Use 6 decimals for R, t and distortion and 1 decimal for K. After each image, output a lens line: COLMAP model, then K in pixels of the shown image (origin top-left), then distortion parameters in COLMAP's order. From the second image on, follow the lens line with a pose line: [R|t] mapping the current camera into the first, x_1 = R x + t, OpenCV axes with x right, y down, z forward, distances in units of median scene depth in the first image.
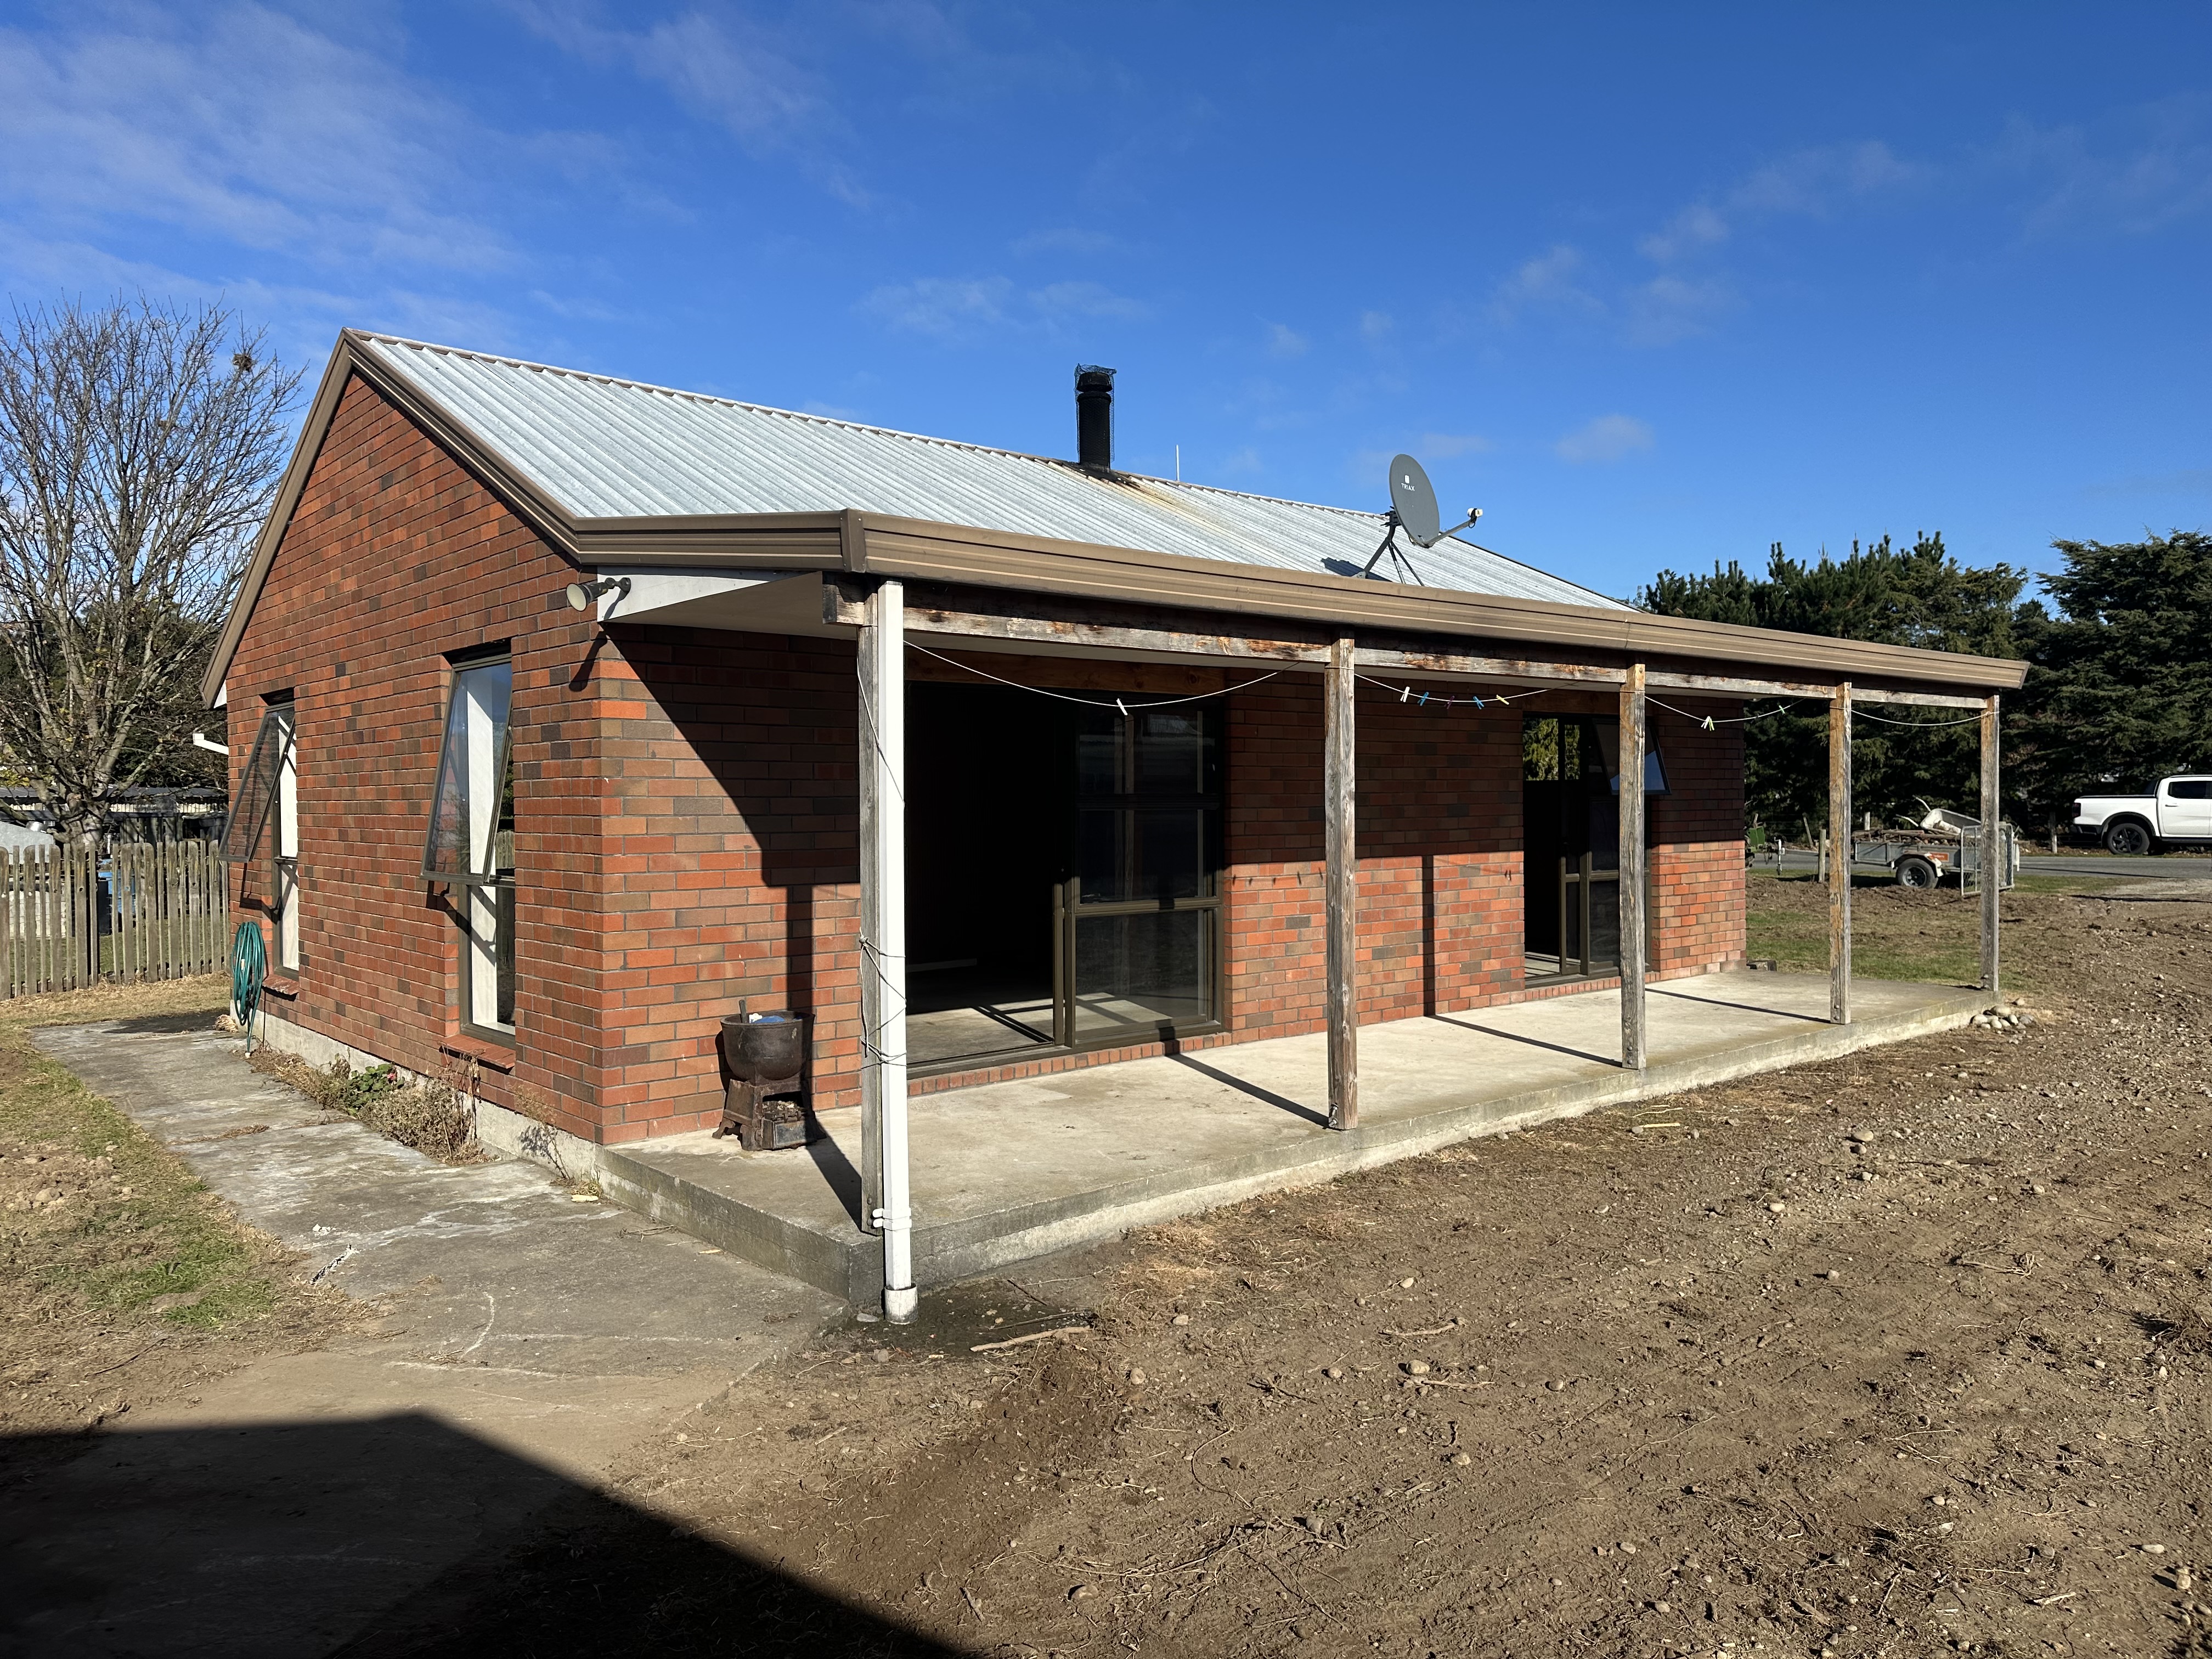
lens RADIAL K [[1547.8, 0, 1120.5], [0, 1547.8, 824.4], [0, 0, 1]] dist [0.149119, -0.224487]
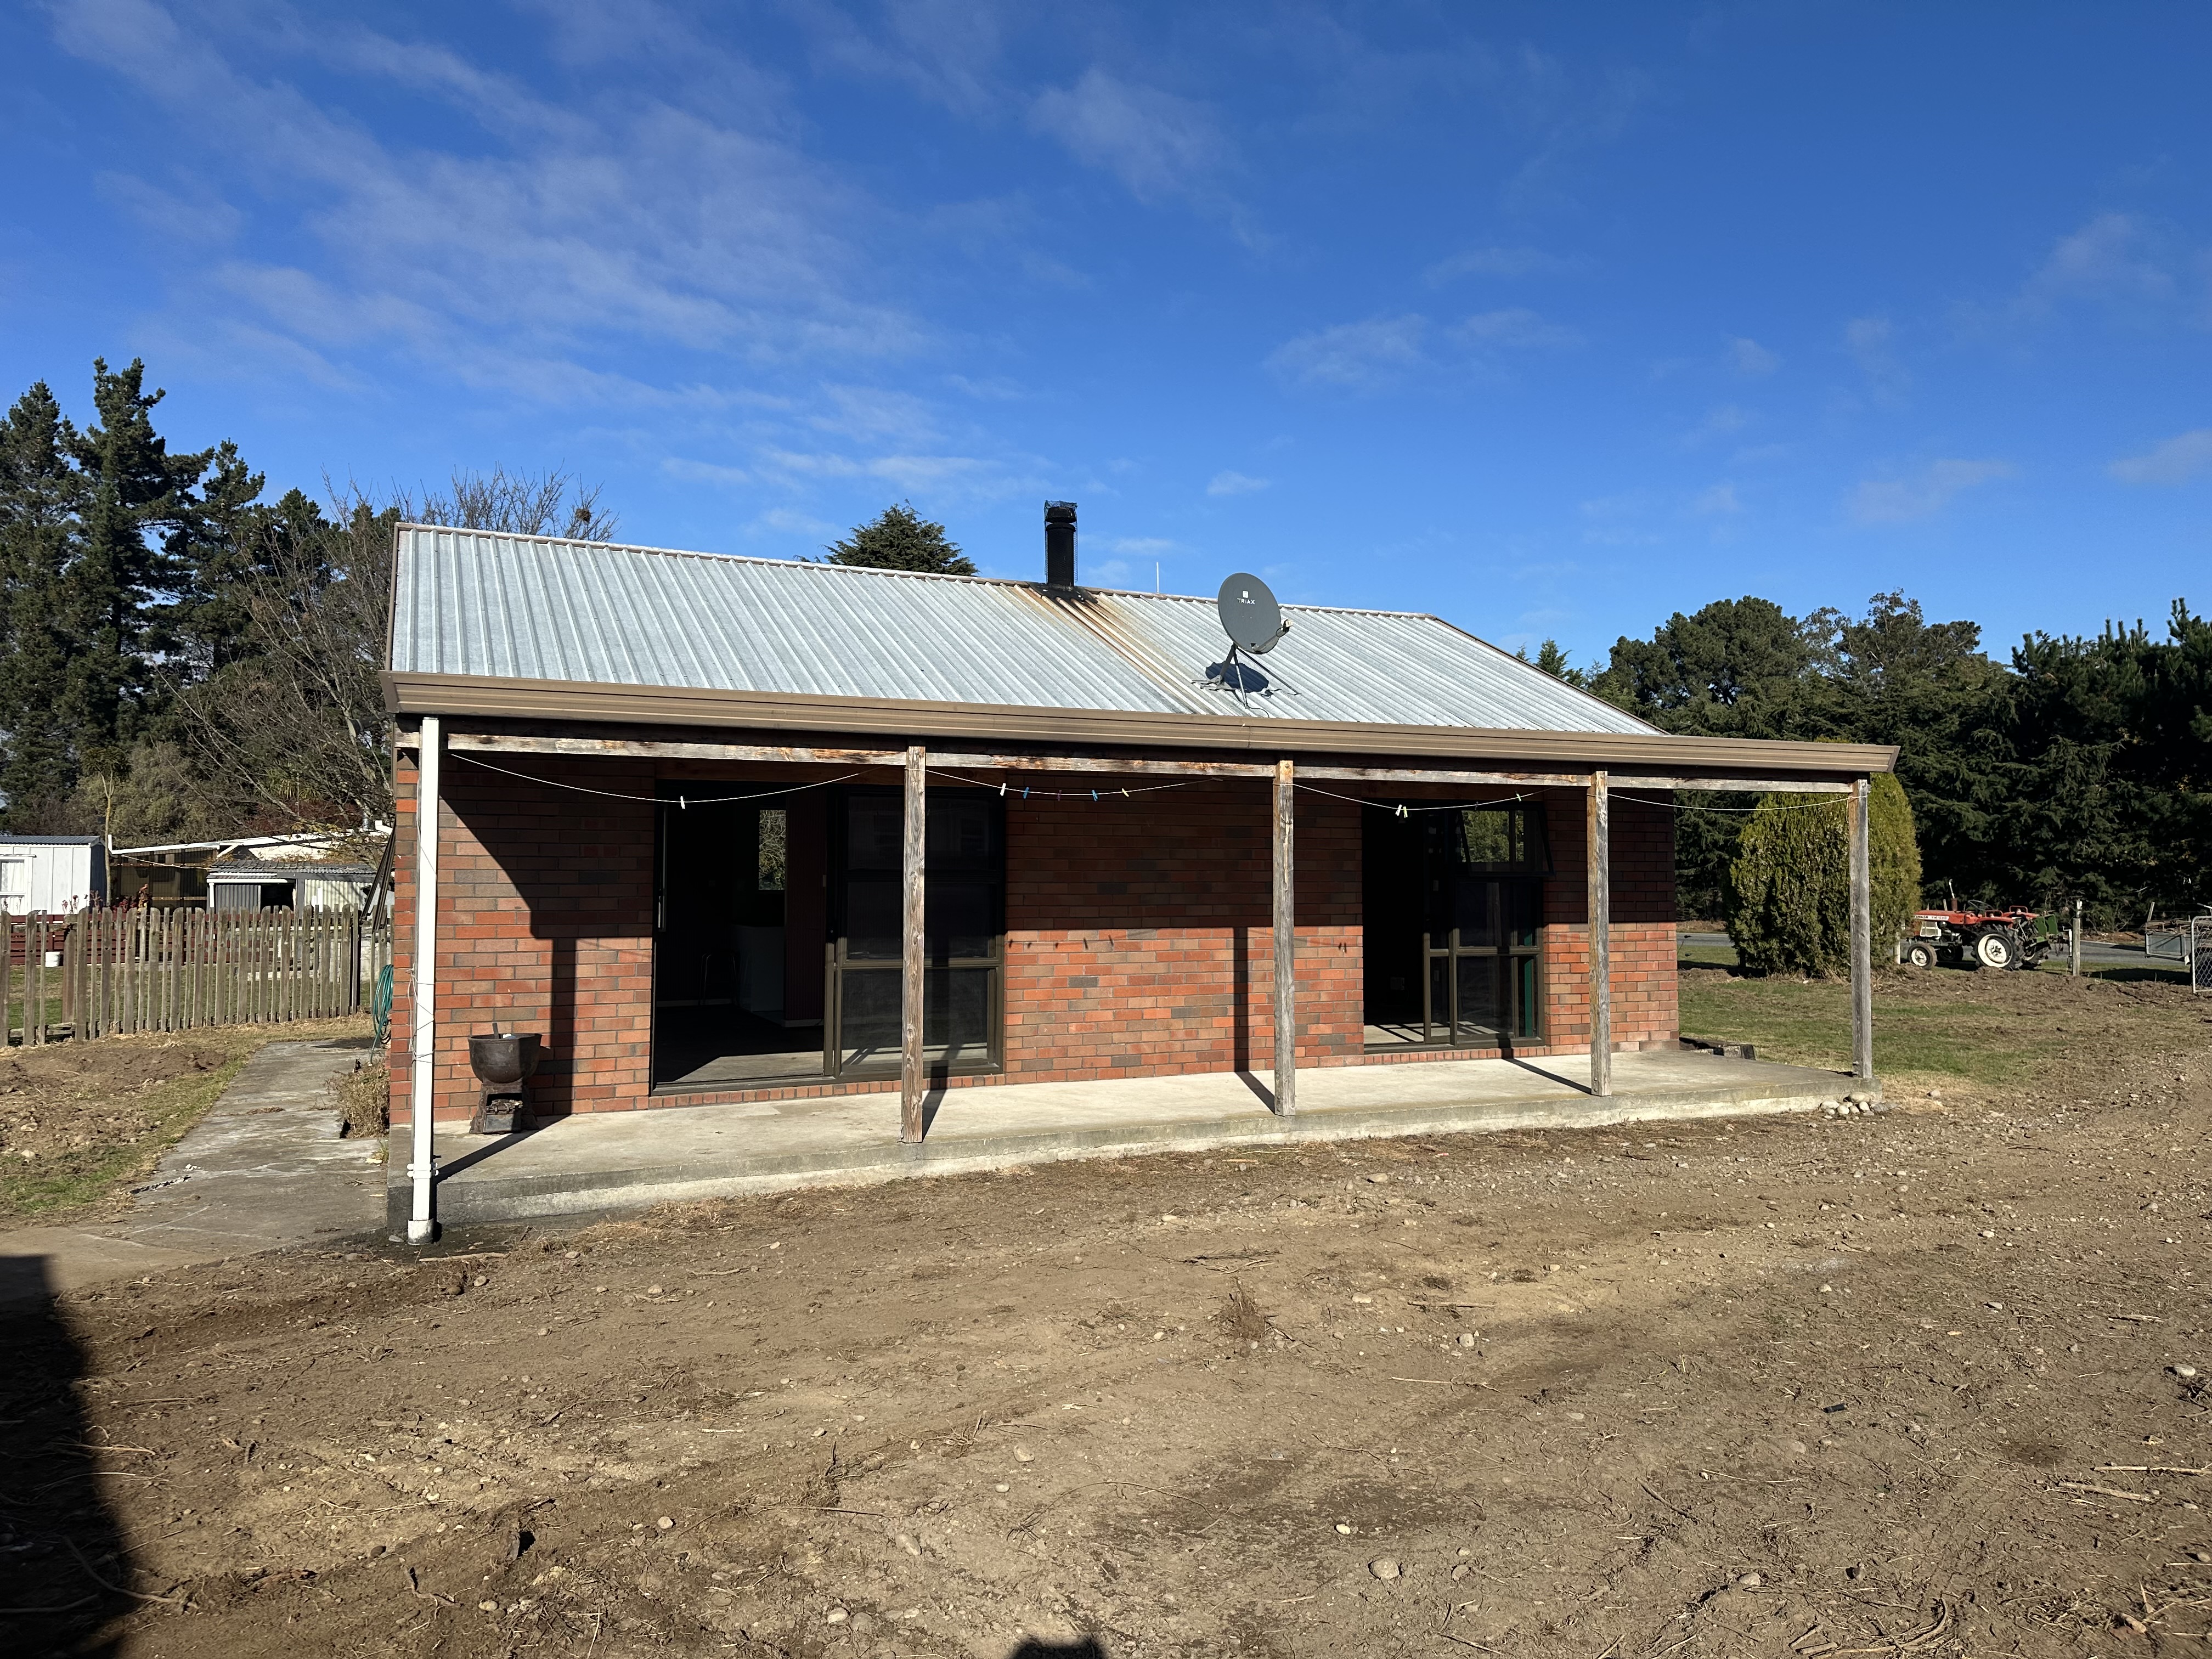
lens RADIAL K [[1547.8, 0, 1120.5], [0, 1547.8, 824.4], [0, 0, 1]] dist [0.149119, -0.224487]
pose [[0.959626, -0.000997, -0.281278, 0.441148], [-0.013088, 0.998752, -0.048192, 0.000950], [0.280975, 0.049927, 0.958415, -0.099428]]
